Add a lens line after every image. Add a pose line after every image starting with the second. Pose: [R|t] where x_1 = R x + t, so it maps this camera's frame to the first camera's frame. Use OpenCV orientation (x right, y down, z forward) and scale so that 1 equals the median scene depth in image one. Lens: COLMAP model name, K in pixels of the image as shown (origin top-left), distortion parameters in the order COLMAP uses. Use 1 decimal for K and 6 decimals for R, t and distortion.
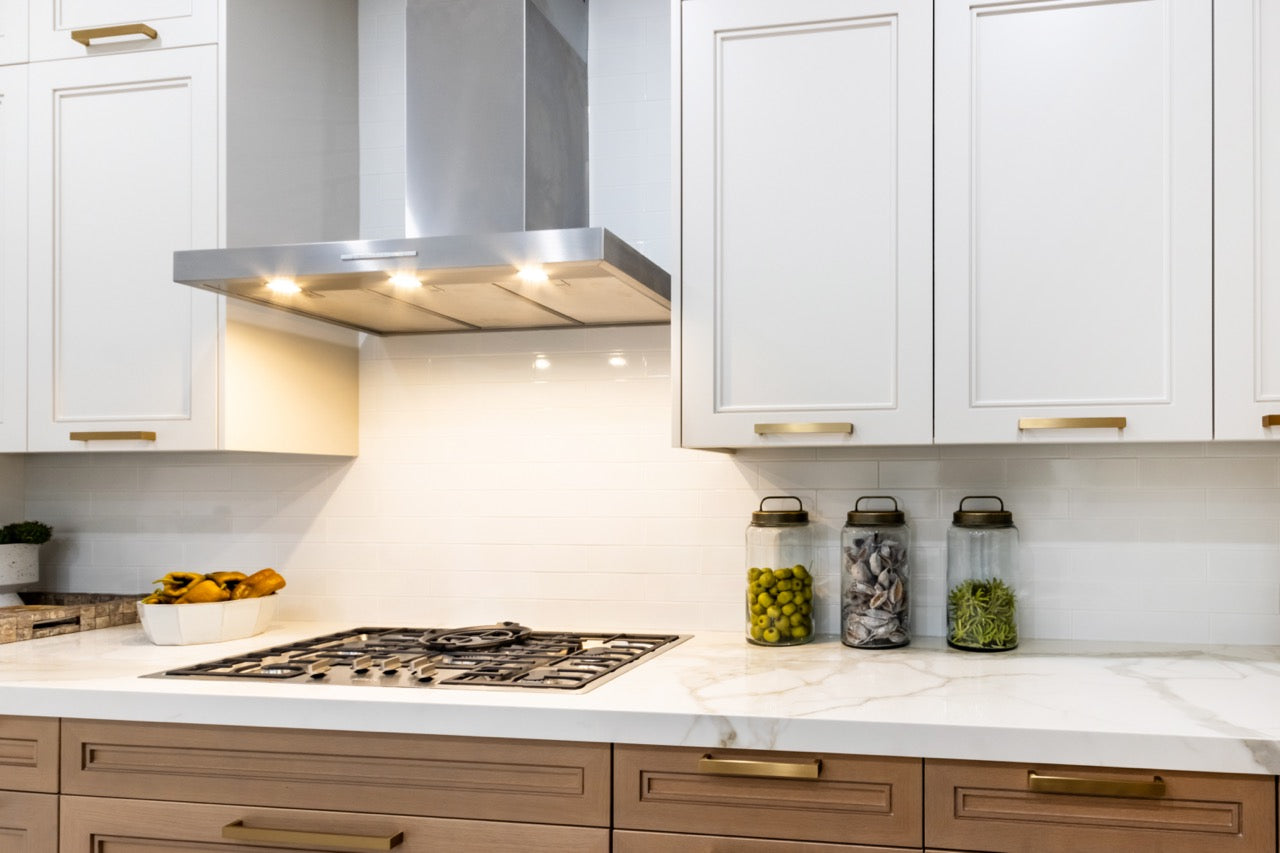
lens RADIAL K [[713.7, 0, 860.5], [0, 713.7, 513.2], [0, 0, 1]] dist [0.003888, -0.000184]
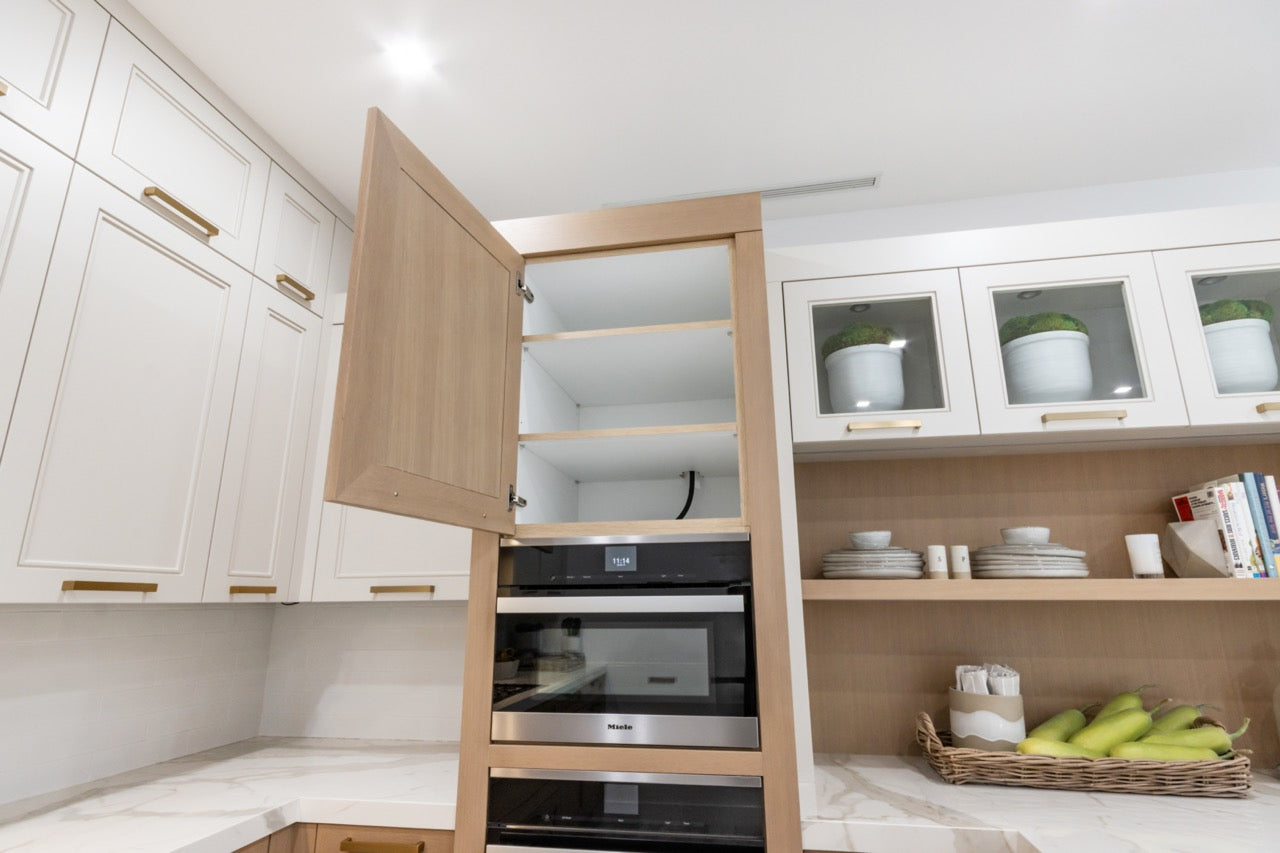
lens RADIAL K [[620.2, 0, 657.4], [0, 620.2, 454.1], [0, 0, 1]] dist [0.012527, -0.006632]
pose [[0.027596, 0.242946, 0.969647, -0.718868], [0.046033, 0.968679, -0.244013, -0.044962], [-0.998559, 0.051370, 0.015548, 0.085920]]
